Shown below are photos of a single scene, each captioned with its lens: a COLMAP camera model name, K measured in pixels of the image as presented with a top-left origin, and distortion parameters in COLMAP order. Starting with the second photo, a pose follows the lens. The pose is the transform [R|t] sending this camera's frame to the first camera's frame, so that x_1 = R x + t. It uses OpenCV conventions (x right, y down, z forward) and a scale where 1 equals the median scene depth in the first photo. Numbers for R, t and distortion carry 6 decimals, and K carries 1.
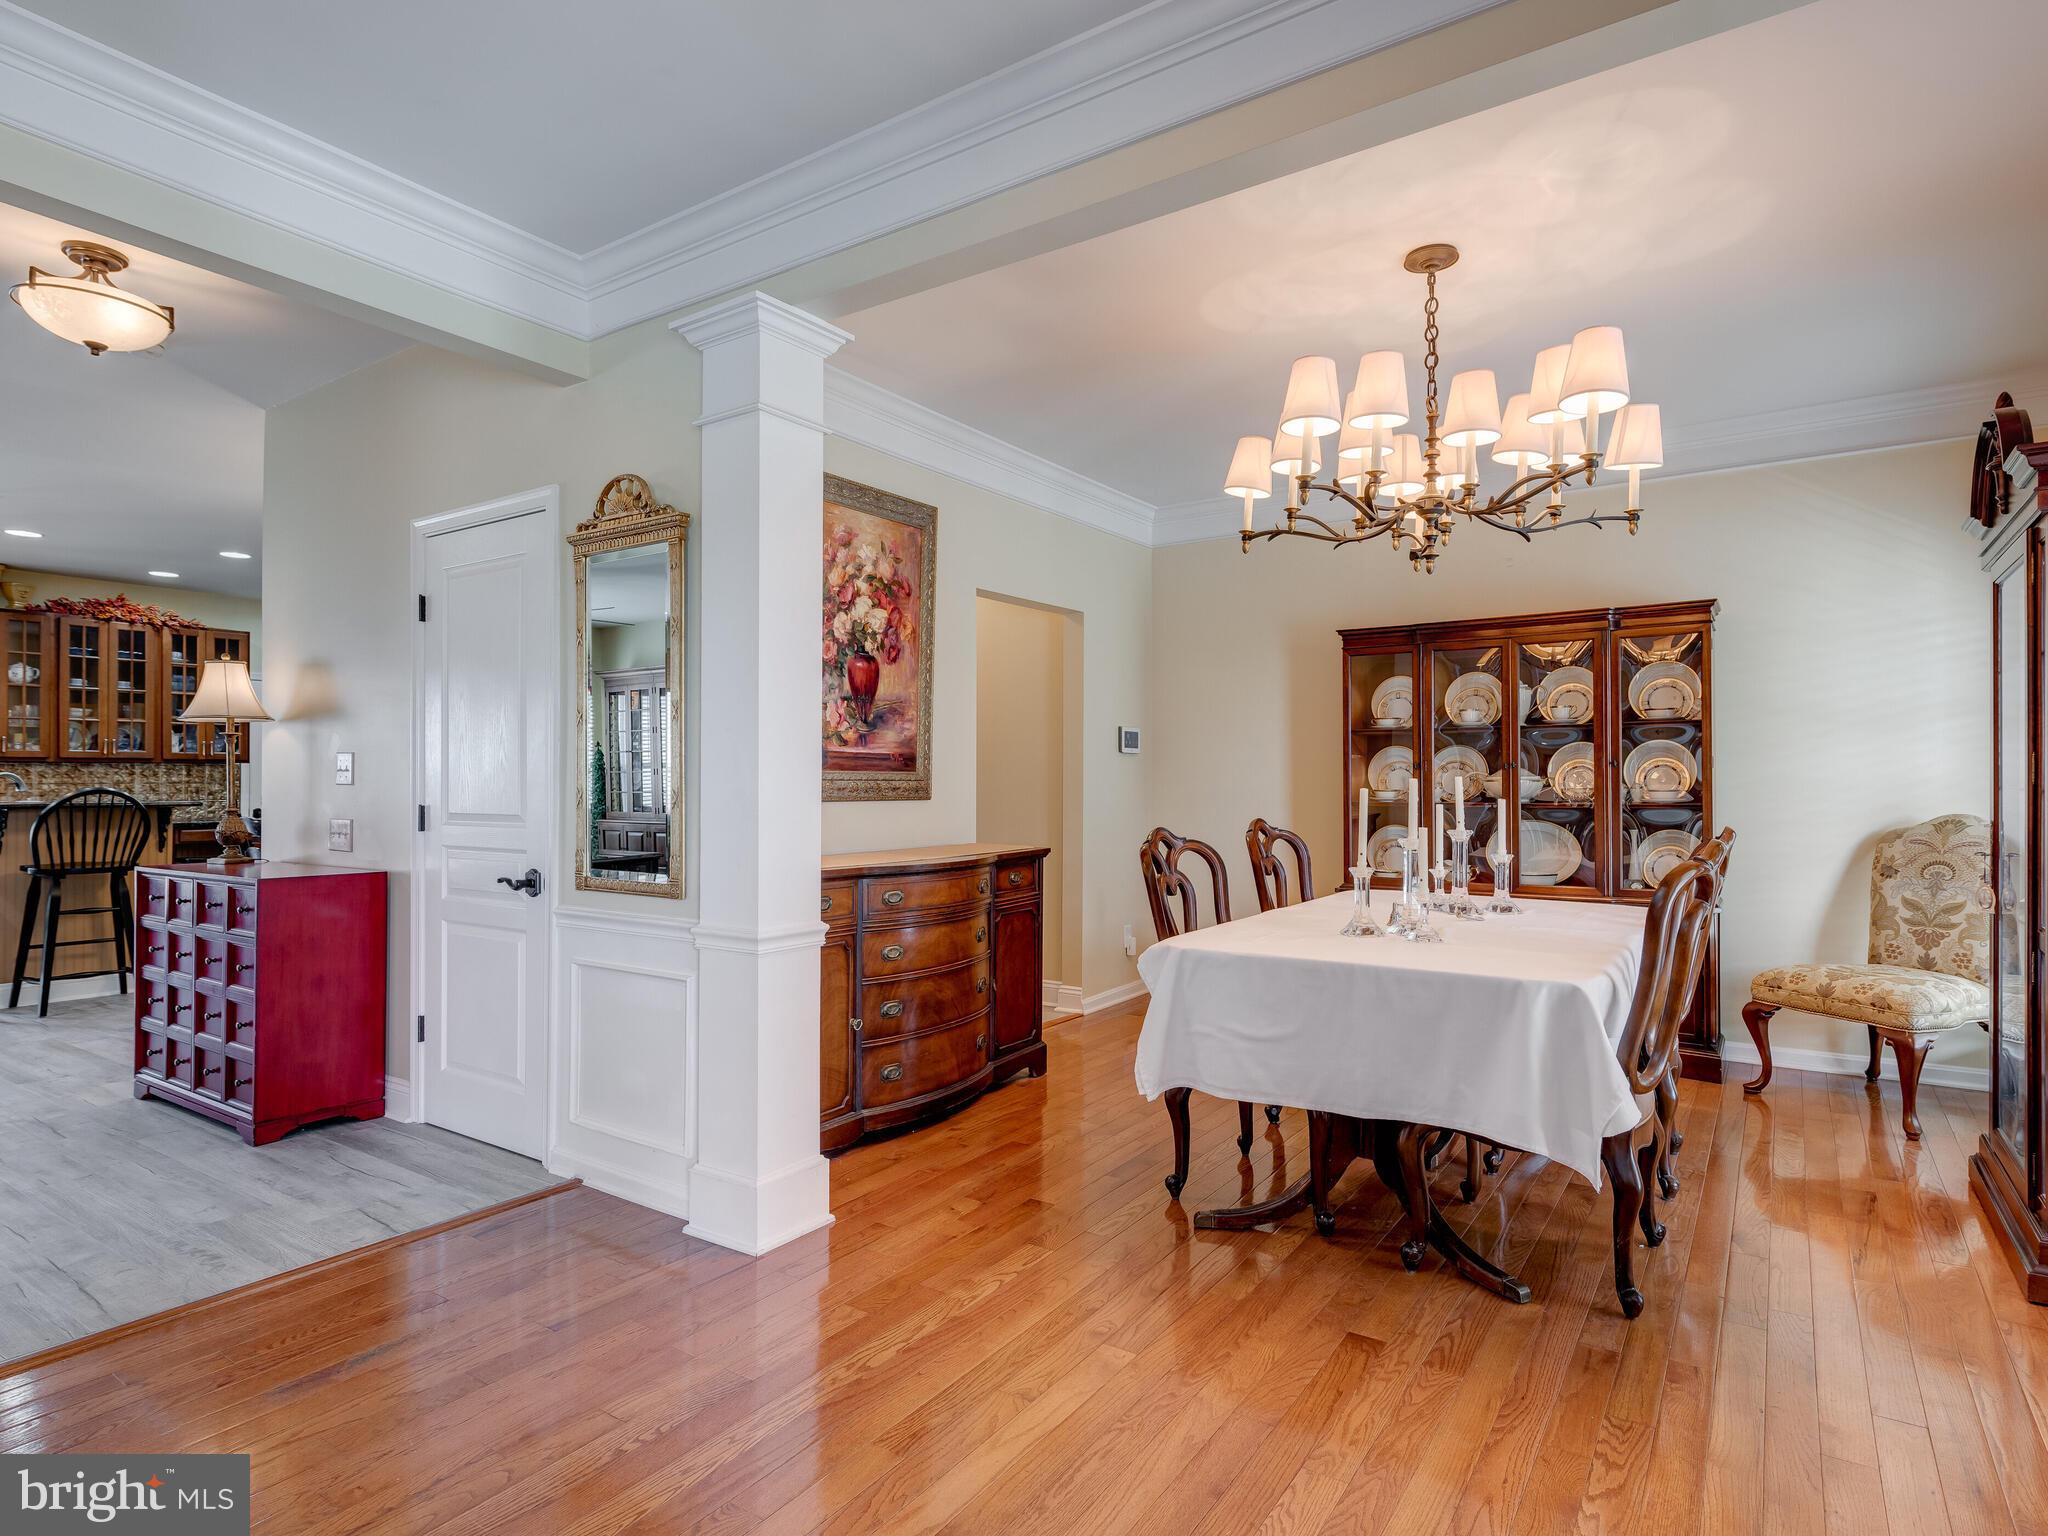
lens RADIAL K [[1090.0, 0, 1012.9], [0, 1090.0, 774.4], [0, 0, 1]] dist [0.020996, -0.009757]
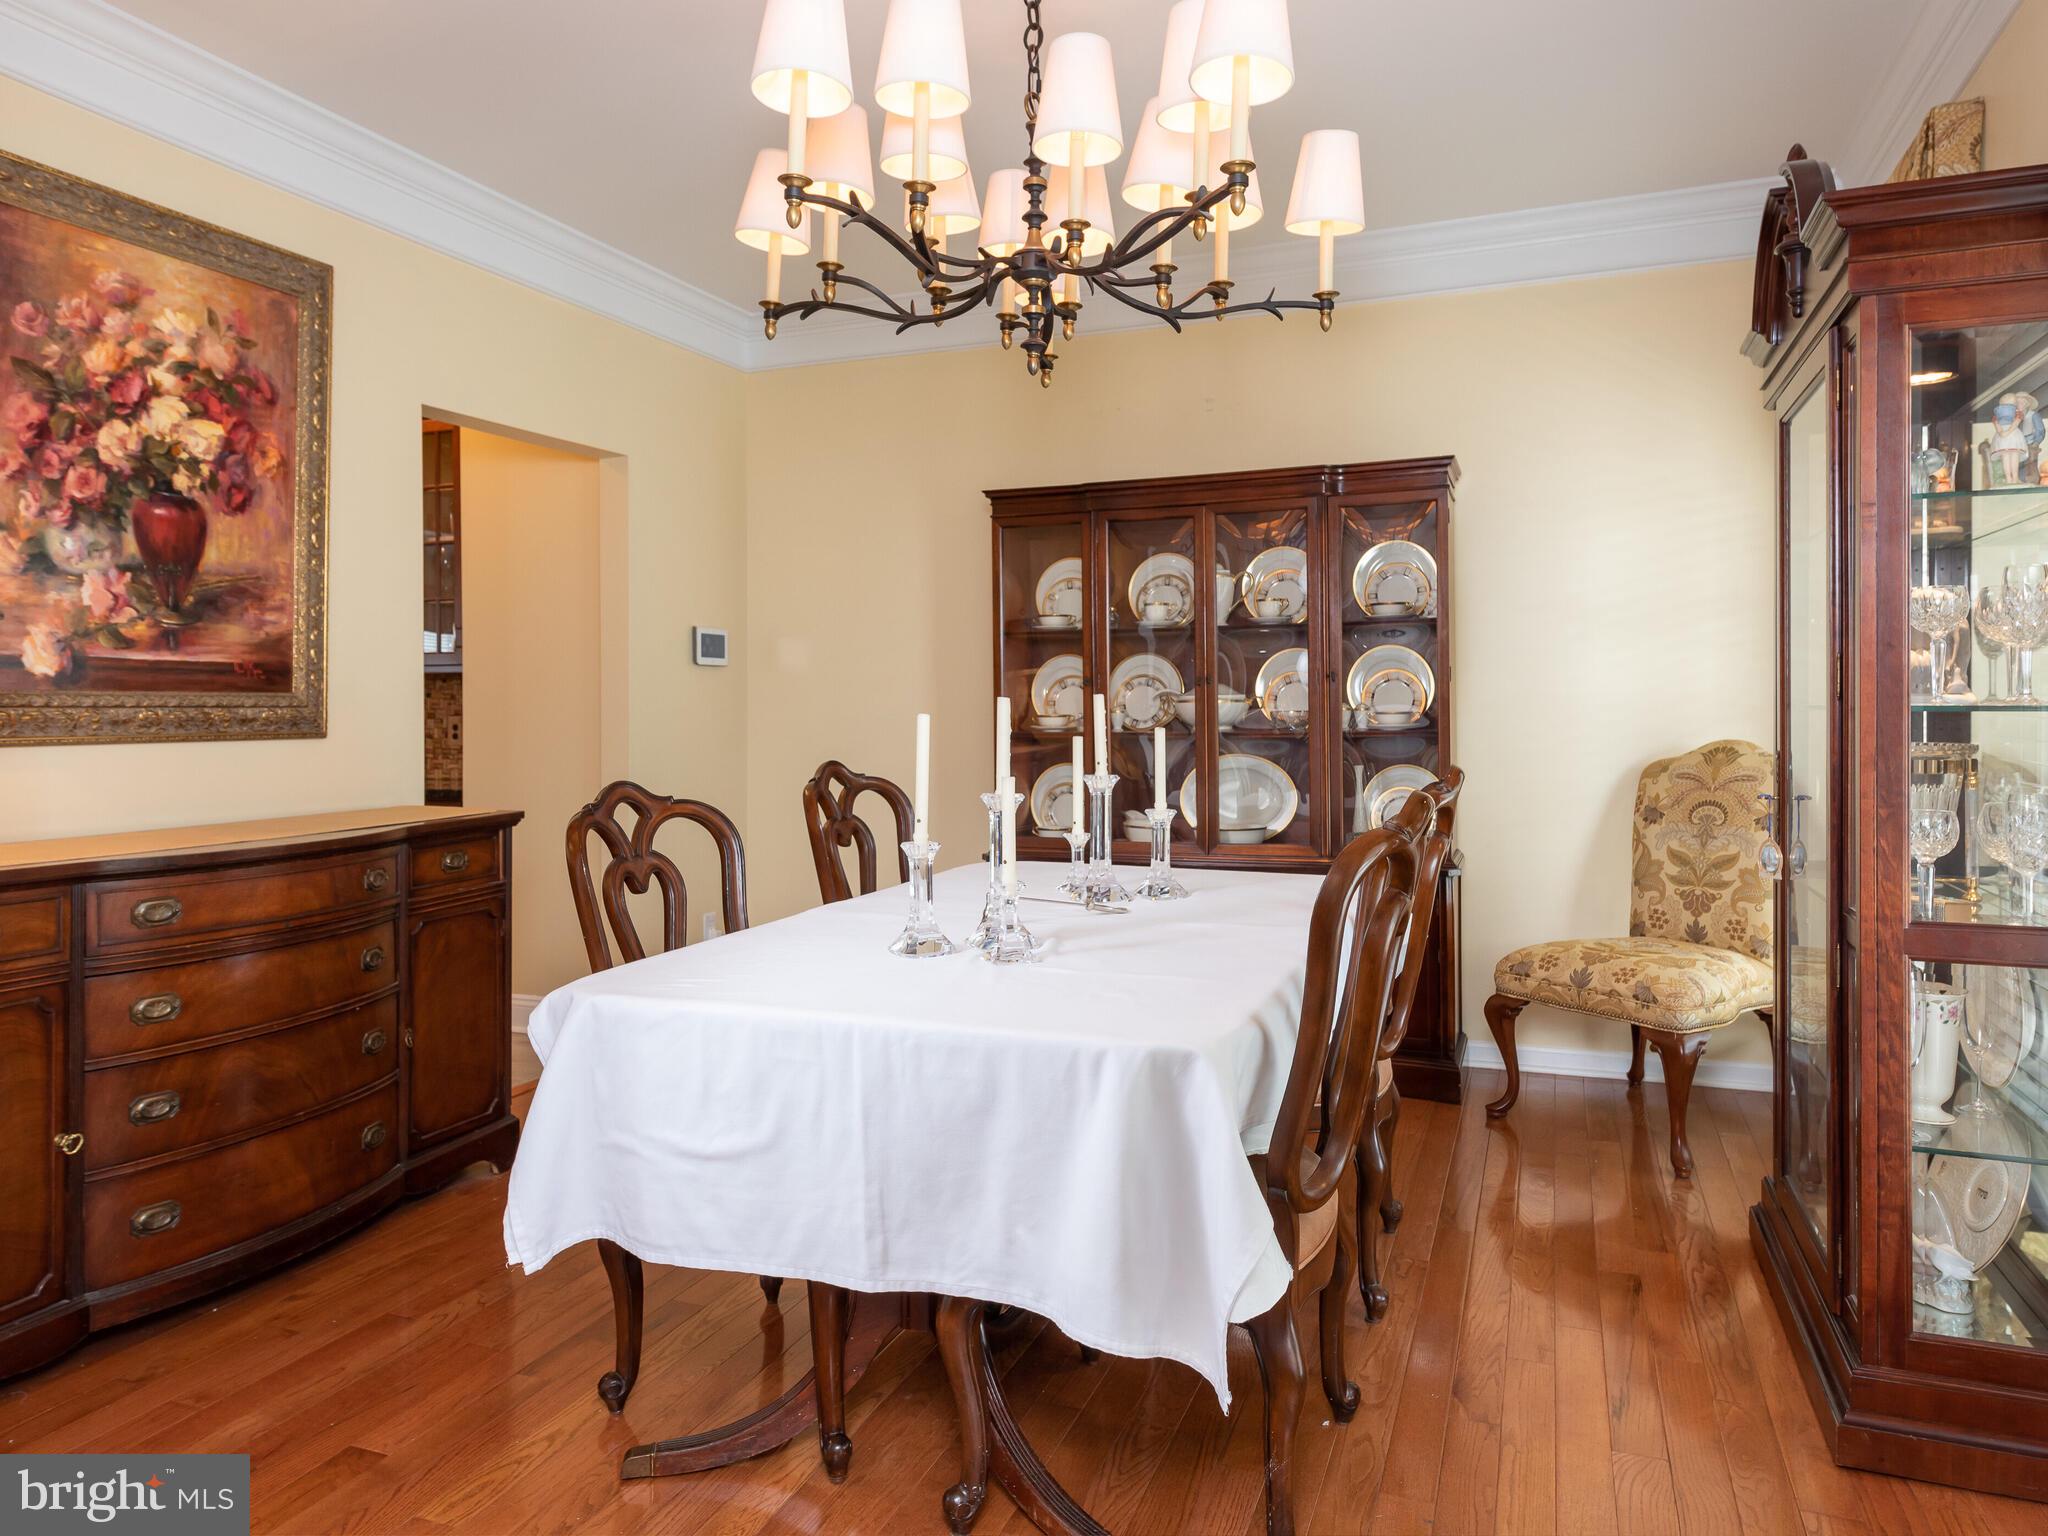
lens RADIAL K [[1319.0, 0, 1020.5], [0, 1319.0, 708.3], [0, 0, 1]] dist [0.007373, -0.002331]
pose [[0.973864, -0.007911, 0.226994, 0.152980], [0.006175, 0.999946, 0.008359, 0.003020], [-0.227048, -0.006739, 0.973860, 0.197209]]
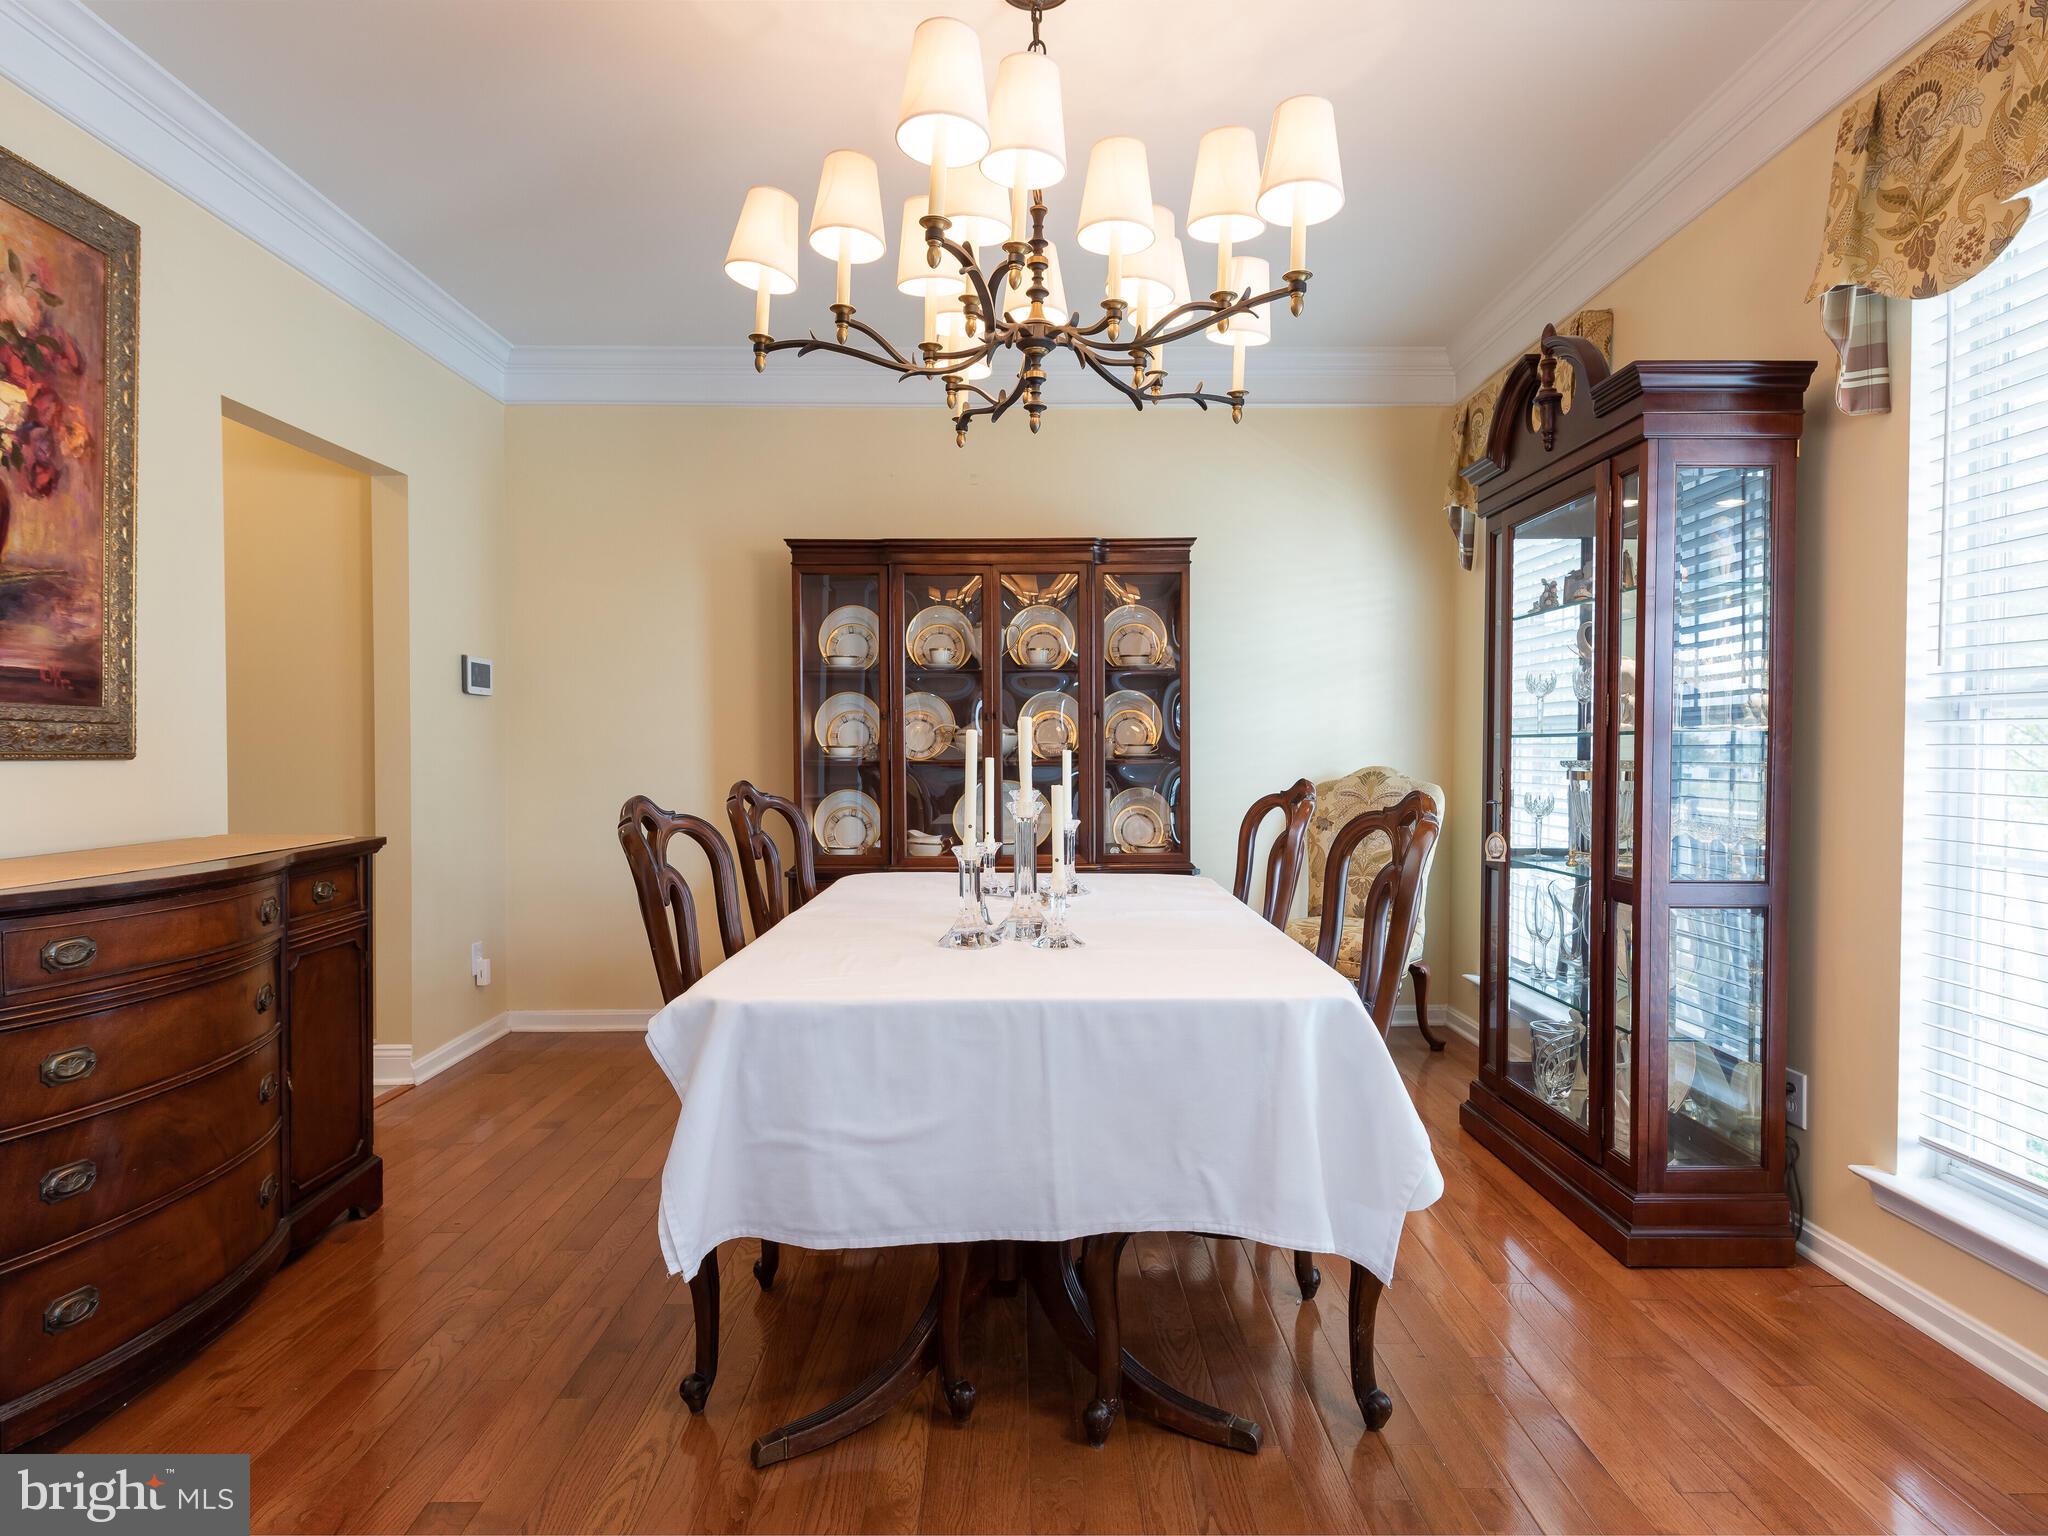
lens RADIAL K [[1148.4, 0, 999.6], [0, 1148.4, 775.6], [0, 0, 1]] dist [0.007140, -0.001655]
pose [[0.821158, -0.012739, 0.570559, -0.053627], [-0.002921, 0.999644, 0.026523, 0.016416], [-0.570694, -0.023446, 0.820828, 0.300020]]
